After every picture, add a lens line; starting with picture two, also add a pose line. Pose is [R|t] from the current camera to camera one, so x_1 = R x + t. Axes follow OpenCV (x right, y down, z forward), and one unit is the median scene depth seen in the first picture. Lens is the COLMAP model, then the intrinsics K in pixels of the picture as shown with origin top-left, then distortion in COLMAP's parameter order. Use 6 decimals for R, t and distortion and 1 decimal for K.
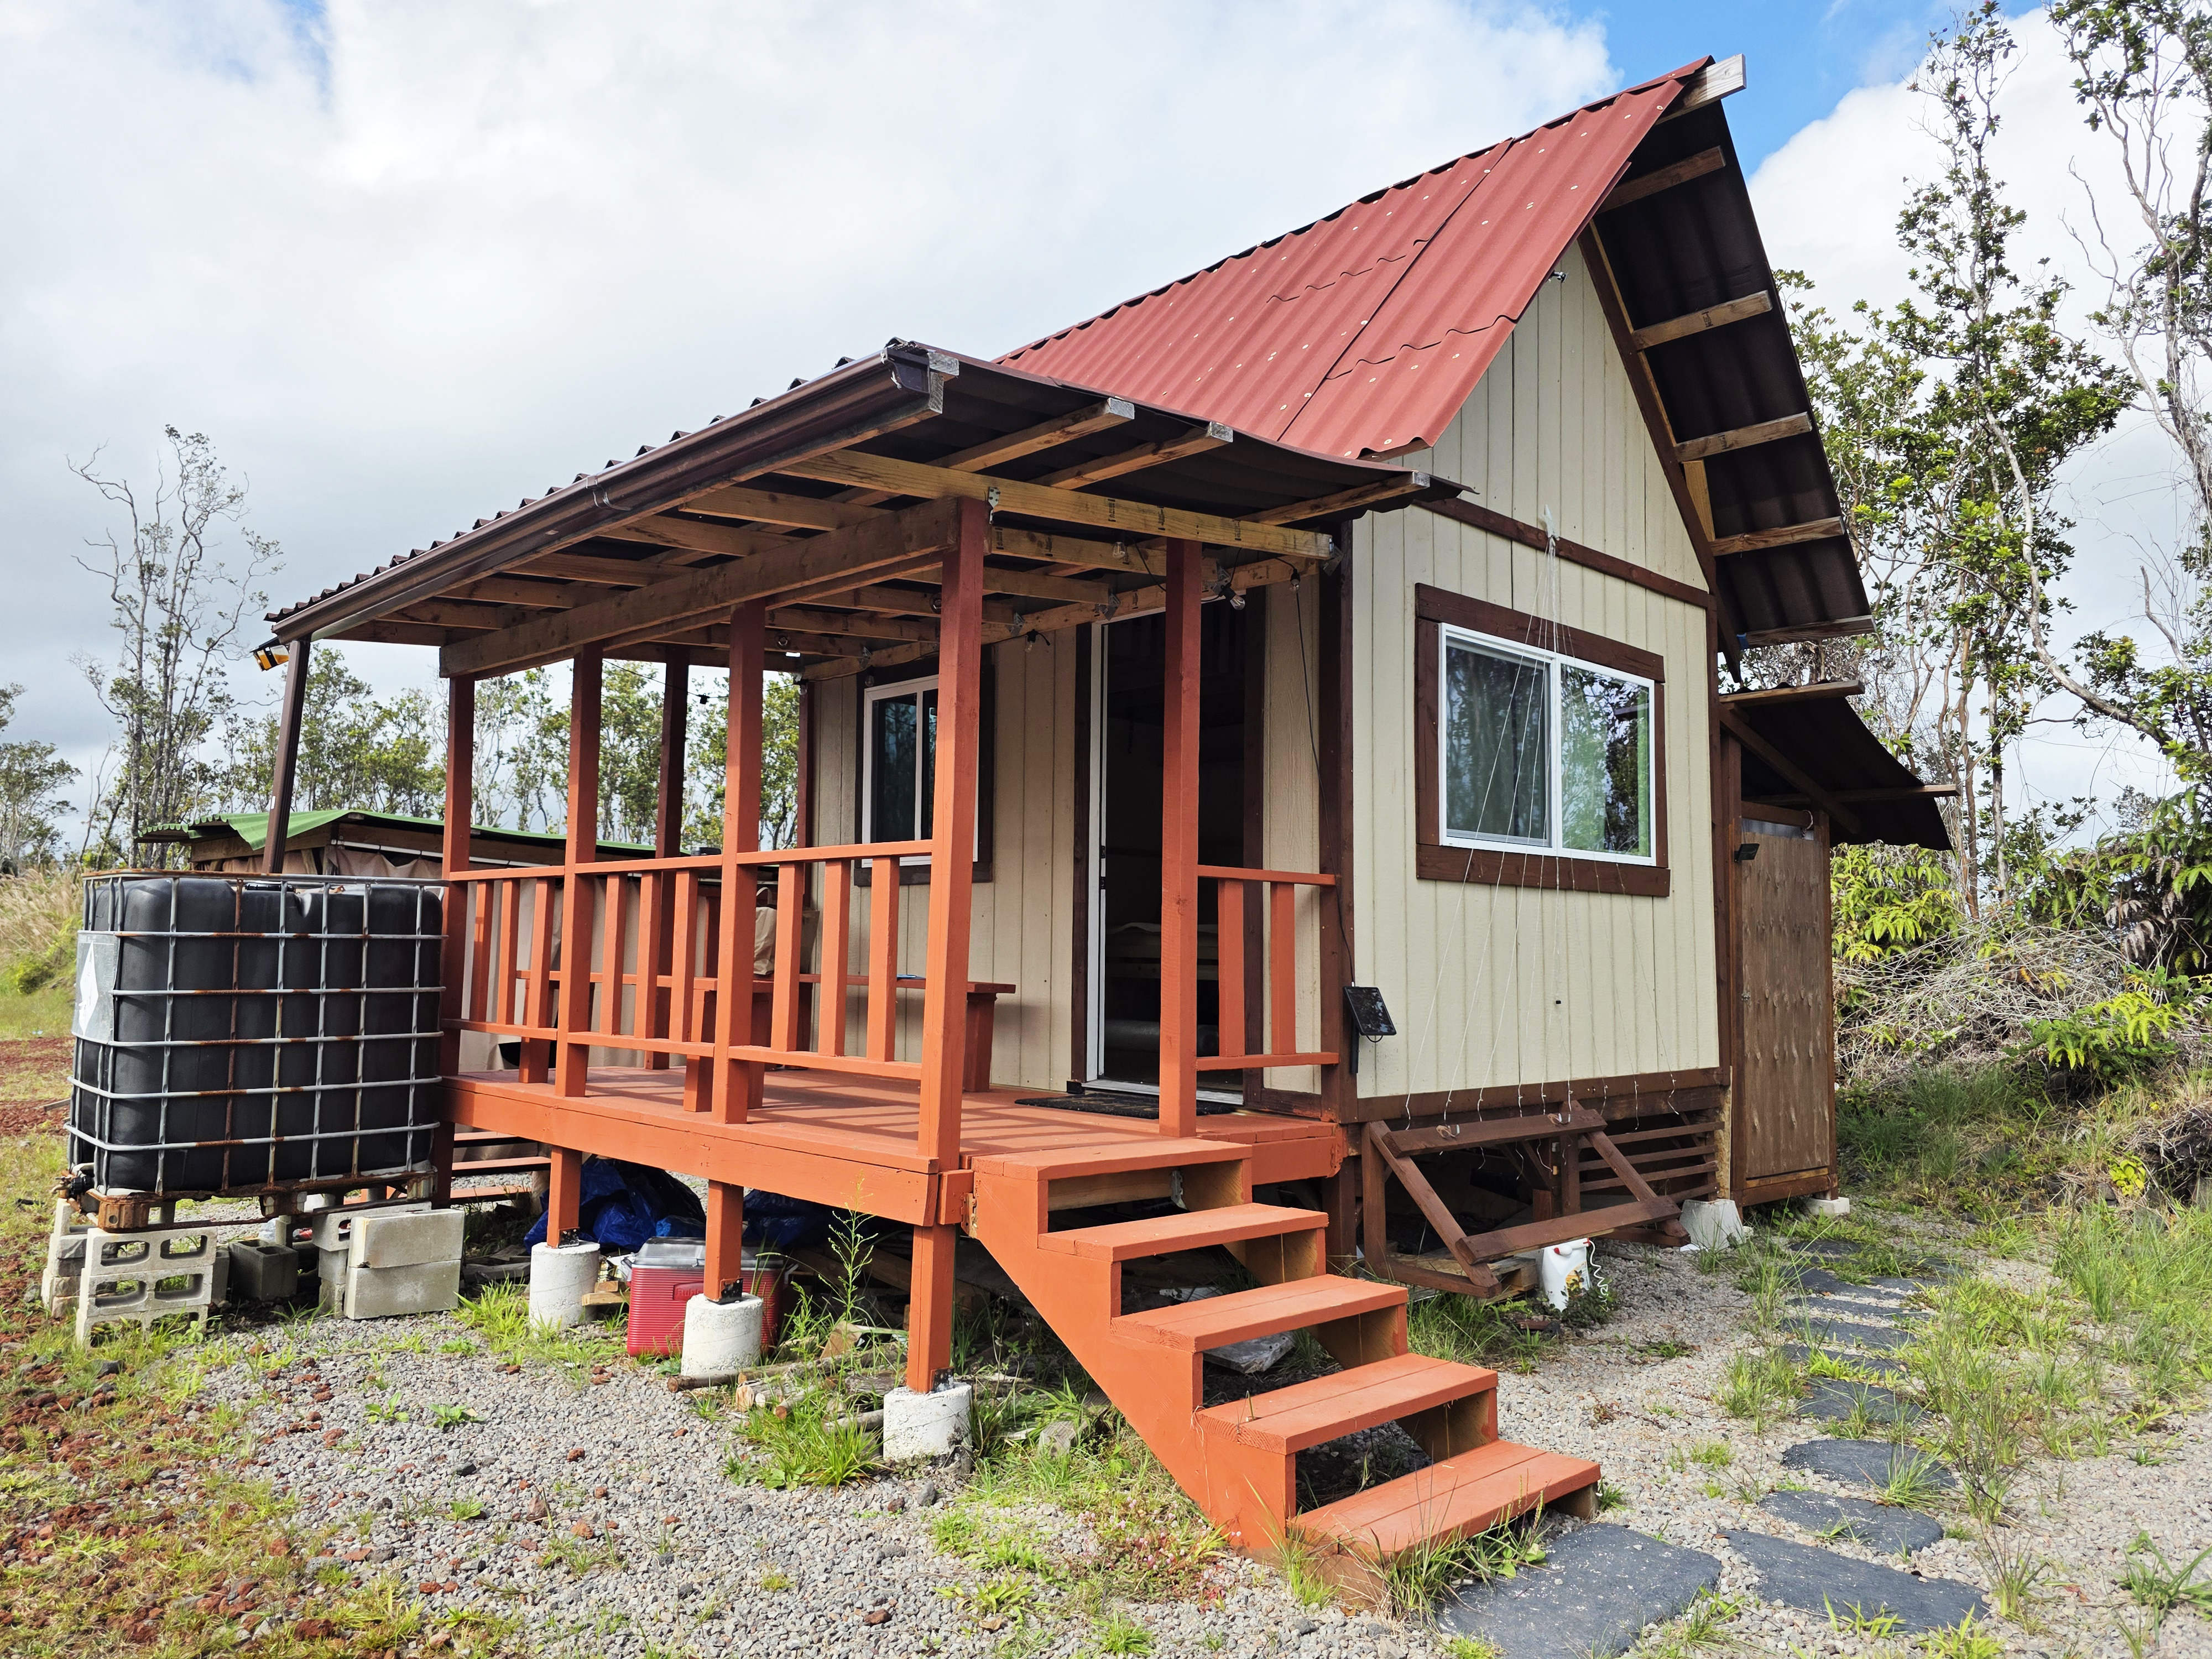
lens RADIAL K [[1477.6, 0, 1109.0], [0, 1477.6, 846.9], [0, 0, 1]] dist [0.057819, -0.054328]
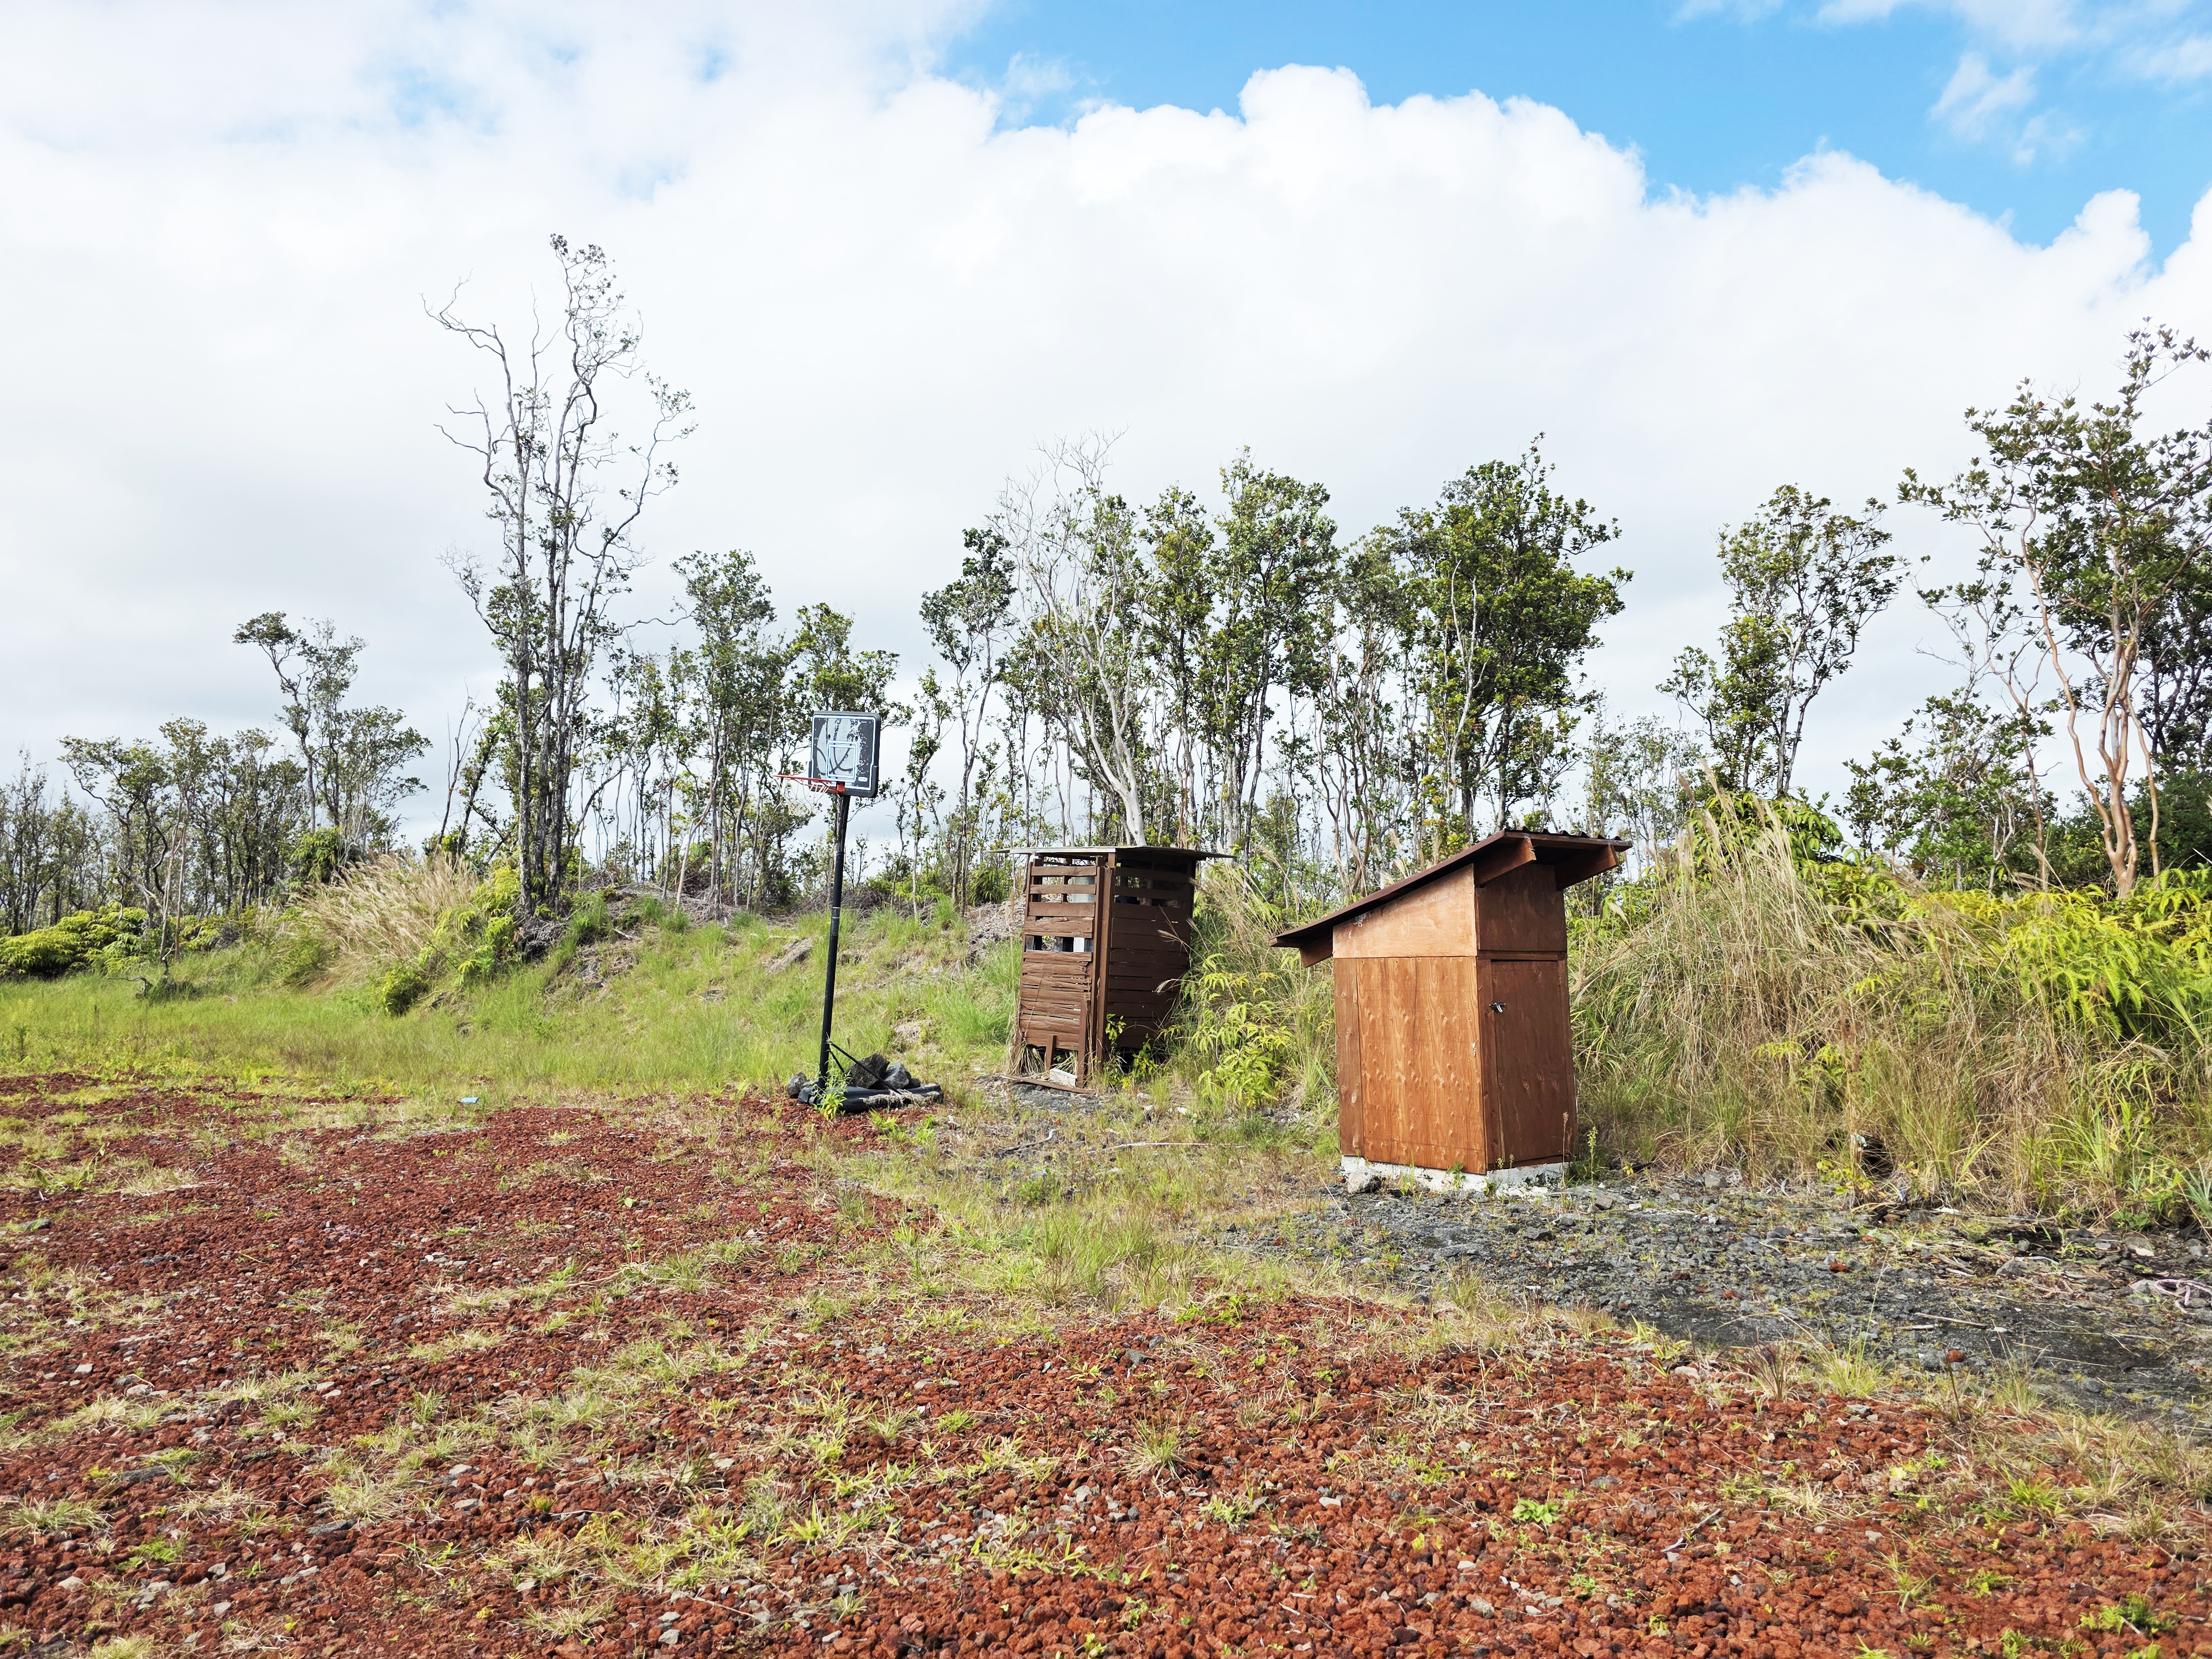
lens RADIAL K [[1476.8, 0, 1106.0], [0, 1476.8, 829.5], [0, 0, 1]] dist [0.059552, -0.058920]
pose [[0.987564, -0.032190, -0.153887, -1.507724], [0.032067, 0.999480, -0.003282, 0.118159], [0.153913, -0.001693, 0.988083, 1.885950]]
